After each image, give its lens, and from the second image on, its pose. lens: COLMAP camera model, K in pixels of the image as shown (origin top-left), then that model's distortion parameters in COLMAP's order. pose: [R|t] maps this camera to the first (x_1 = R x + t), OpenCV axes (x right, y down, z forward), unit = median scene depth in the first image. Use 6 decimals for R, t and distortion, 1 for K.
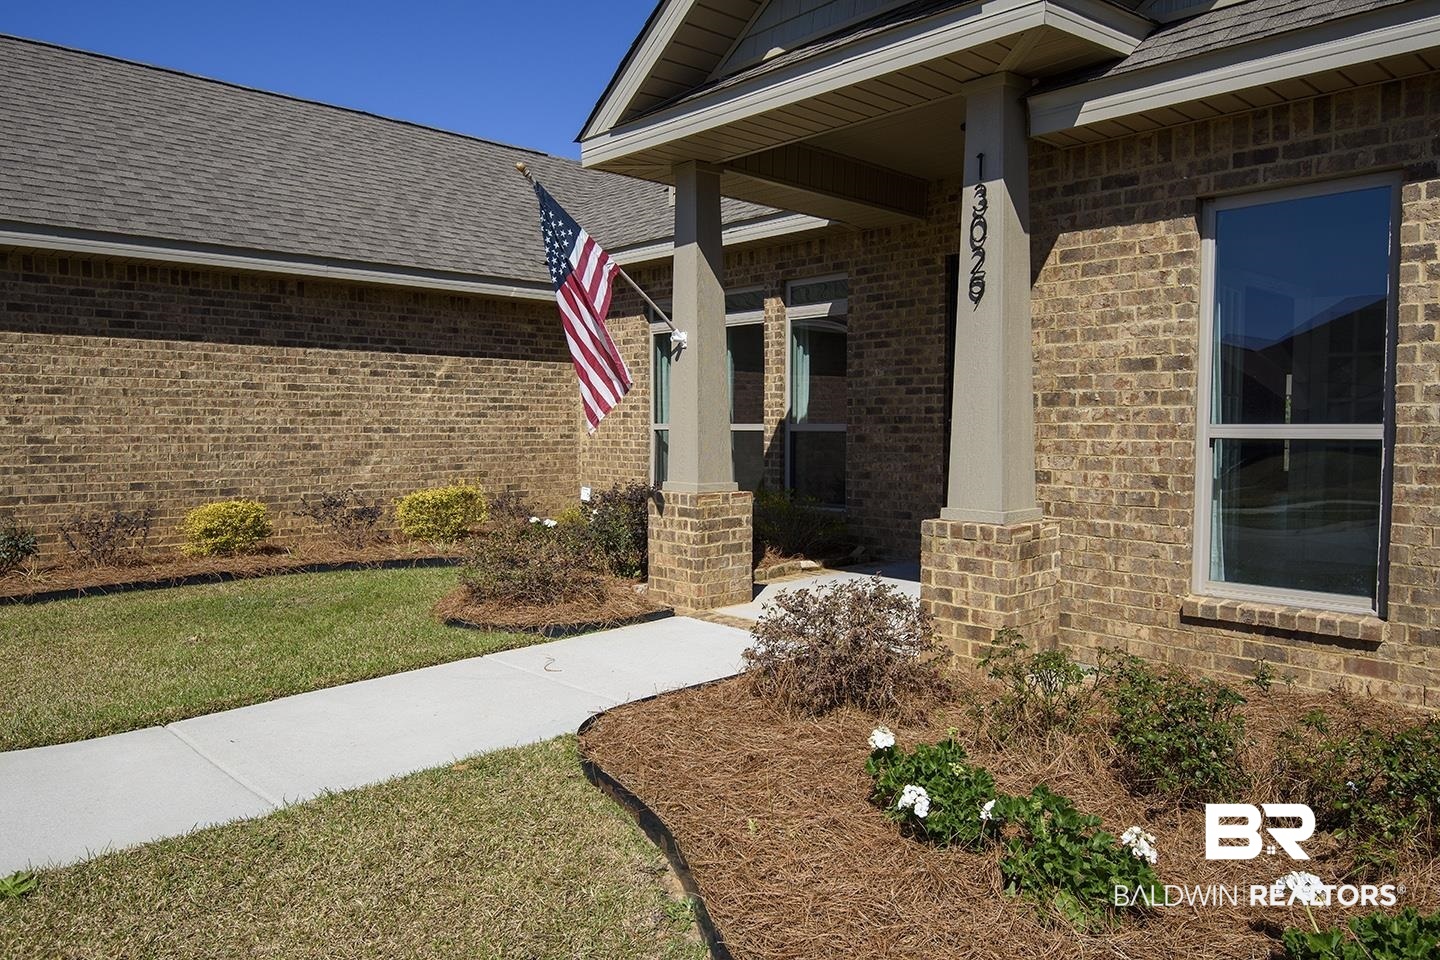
lens RADIAL K [[997.7, 0, 720.0], [0, 997.7, 480.0], [0, 0, 1]] dist [0.011171, -0.005737]
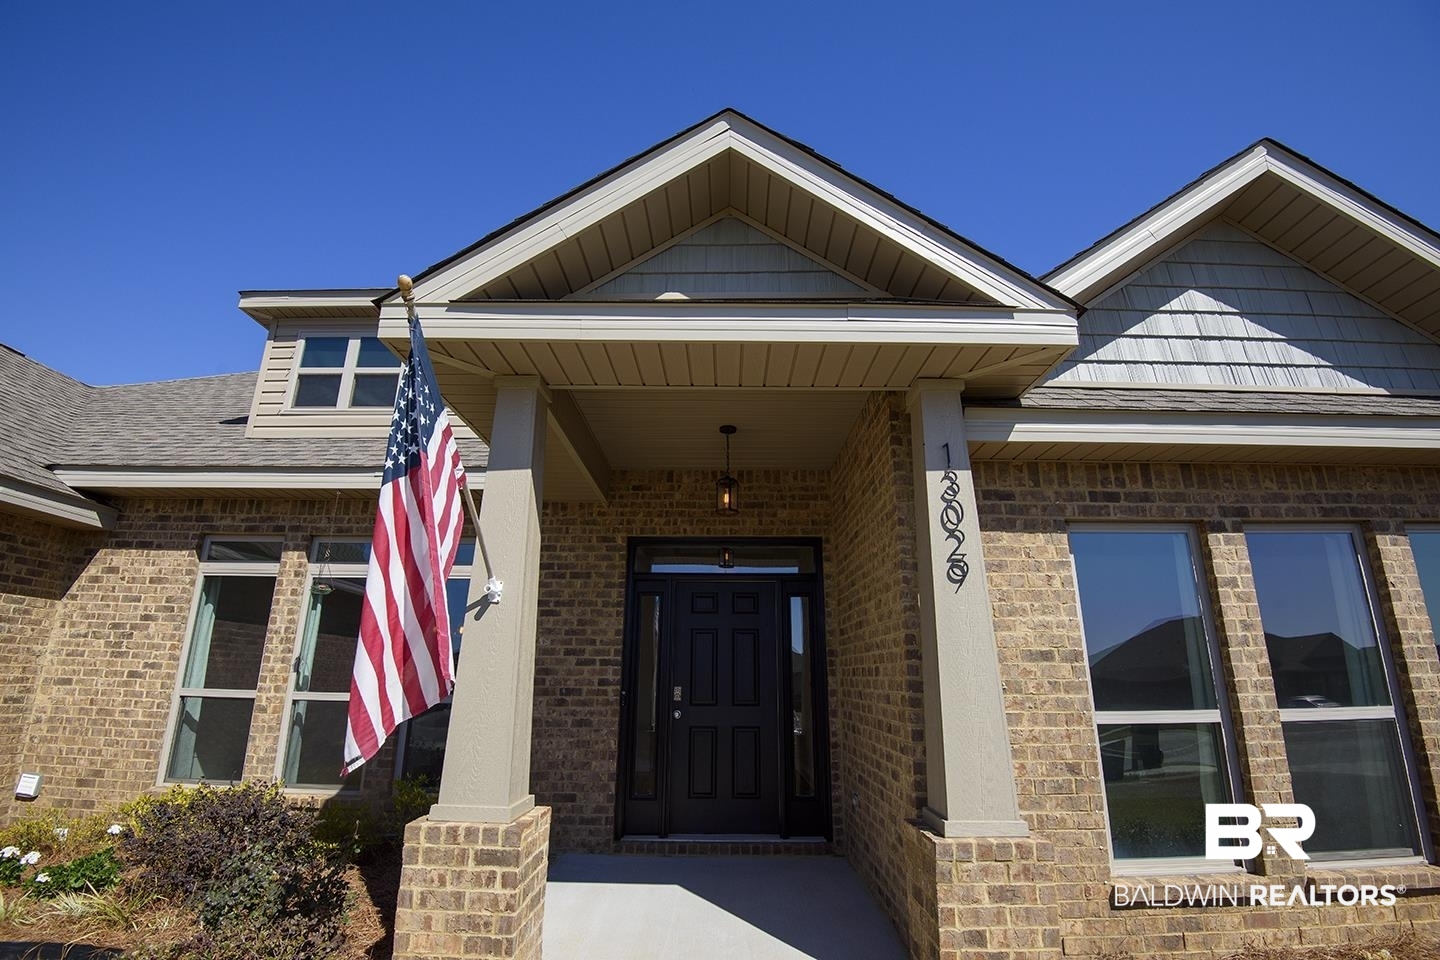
lens RADIAL K [[663.4, 0, 720.0], [0, 663.4, 480.0], [0, 0, 1]] dist [-0.014354, -0.018607]
pose [[0.686257, 0.211372, 0.695969, -0.366998], [0.033316, 0.946705, -0.320374, -0.075755], [-0.726596, 0.243045, 0.642641, 0.722649]]
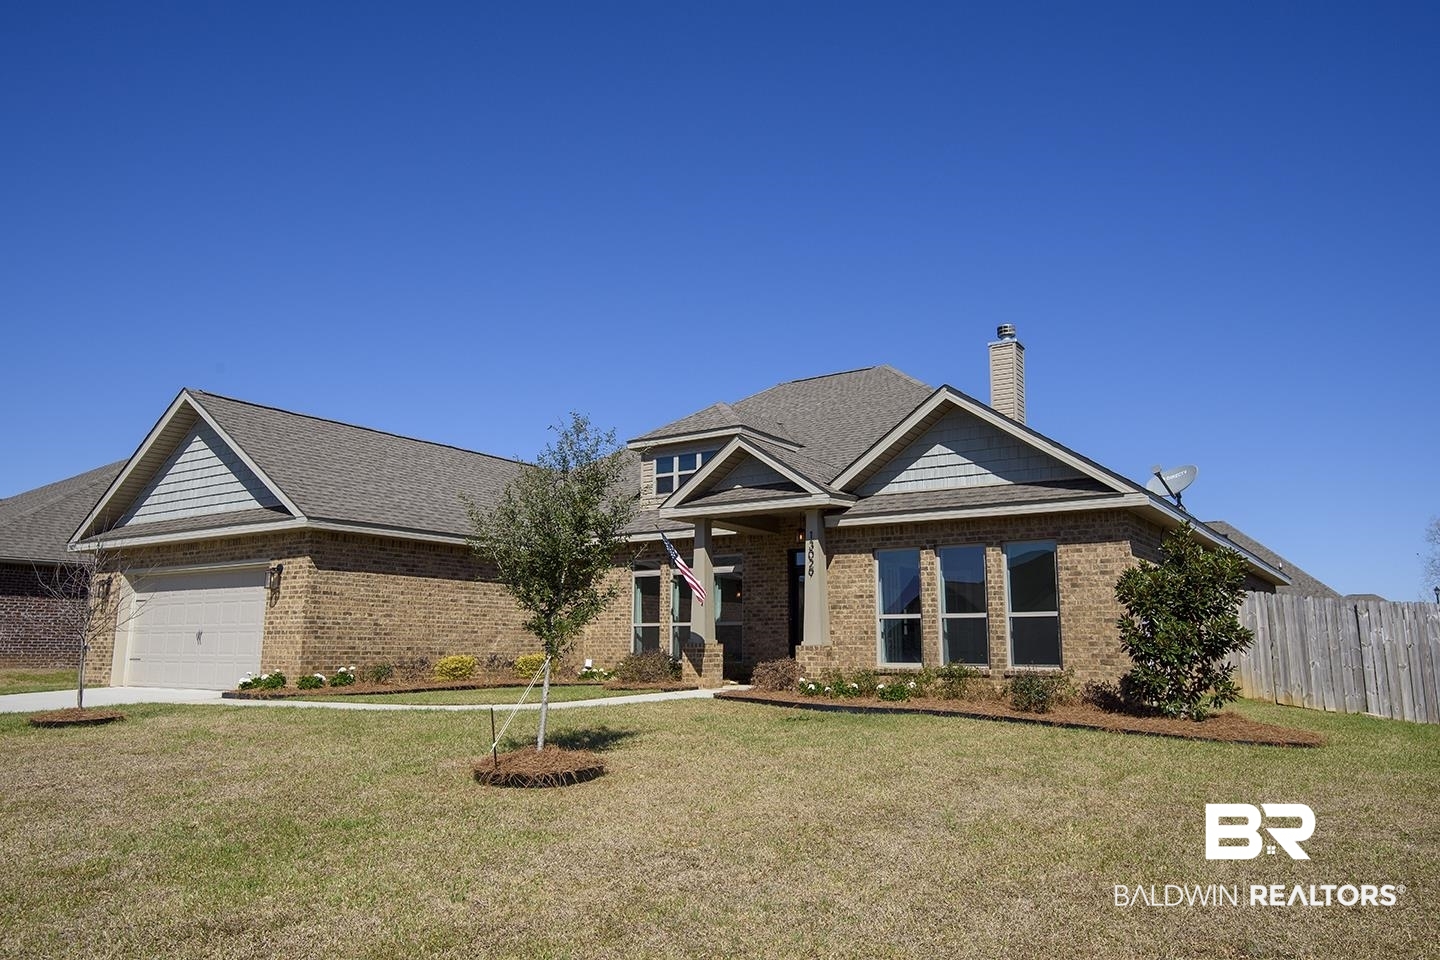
lens RADIAL K [[997.7, 0, 720.0], [0, 997.7, 480.0], [0, 0, 1]] dist [0.011171, -0.005737]
pose [[0.976111, 0.040340, 0.213495, -0.725284], [0.008725, 0.974543, -0.224032, 0.236643], [-0.217097, 0.220543, 0.950910, -2.054582]]
